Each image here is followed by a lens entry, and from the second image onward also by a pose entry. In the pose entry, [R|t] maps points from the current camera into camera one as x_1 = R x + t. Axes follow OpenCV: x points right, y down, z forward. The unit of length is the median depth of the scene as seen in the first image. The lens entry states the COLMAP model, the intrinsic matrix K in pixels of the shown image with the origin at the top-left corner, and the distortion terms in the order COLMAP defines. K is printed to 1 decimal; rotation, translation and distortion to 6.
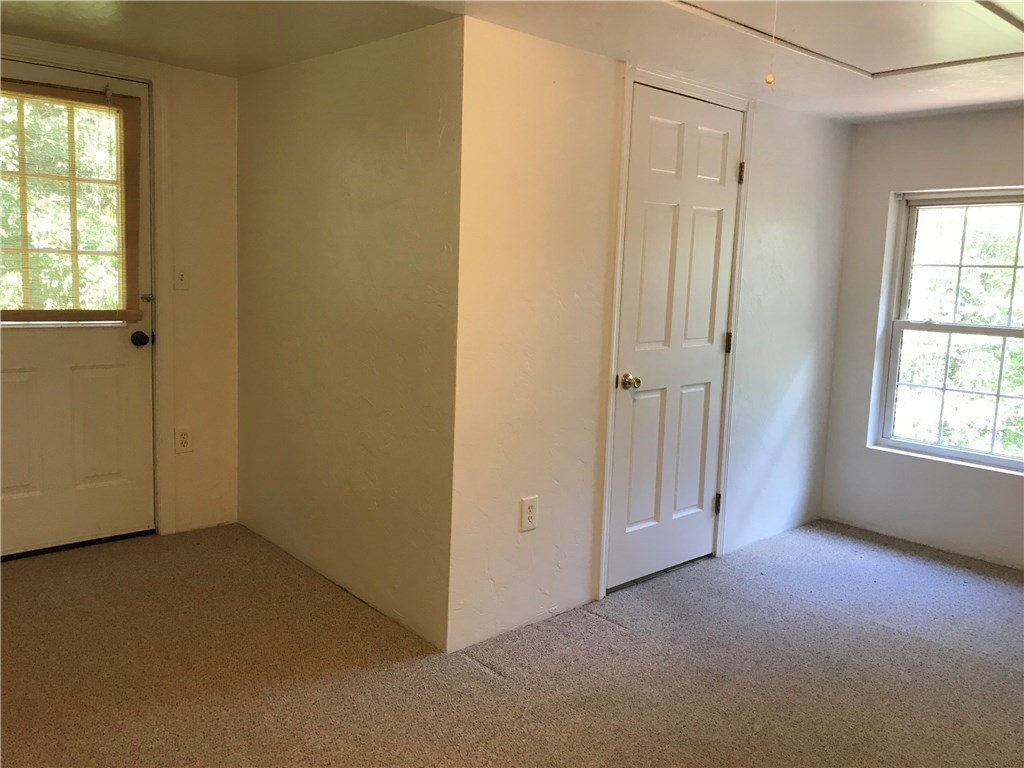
lens RADIAL K [[831.0, 0, 512.5], [0, 831.0, 371.9], [0, 0, 1]] dist [-0.005764, -0.012524]
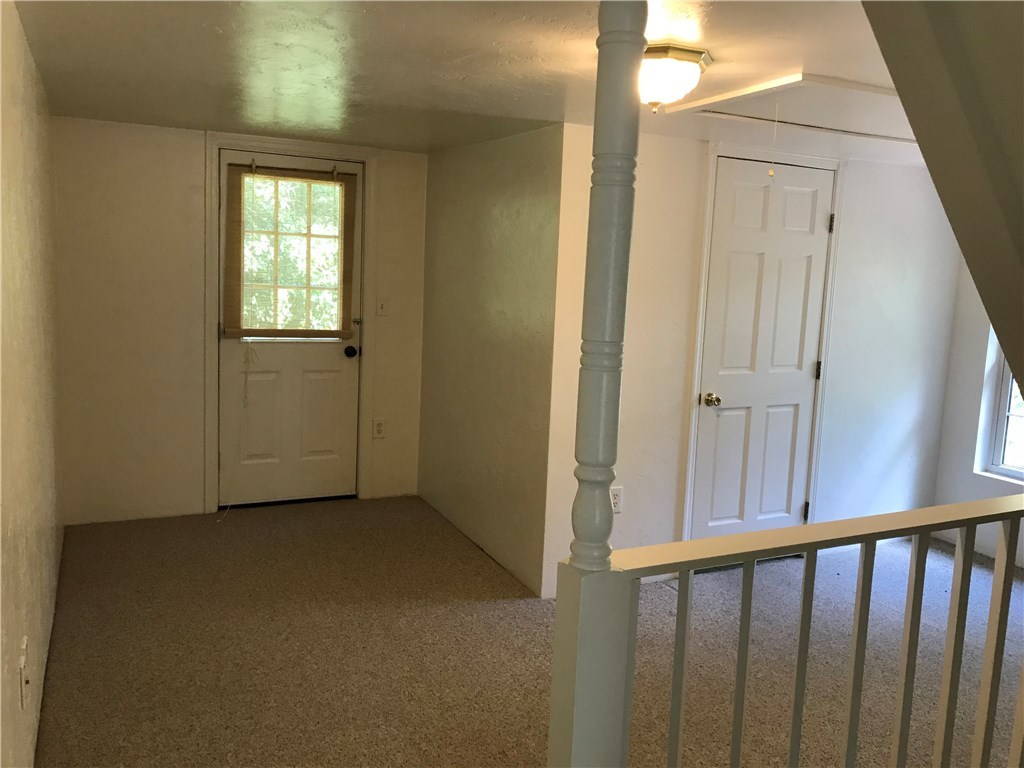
lens RADIAL K [[831.0, 0, 512.5], [0, 831.0, 371.9], [0, 0, 1]] dist [-0.005764, -0.012524]
pose [[0.960245, 0.037070, -0.276687, 0.181155], [-0.040465, 0.999159, -0.006568, -0.008848], [0.276211, 0.017503, 0.960938, -0.227161]]
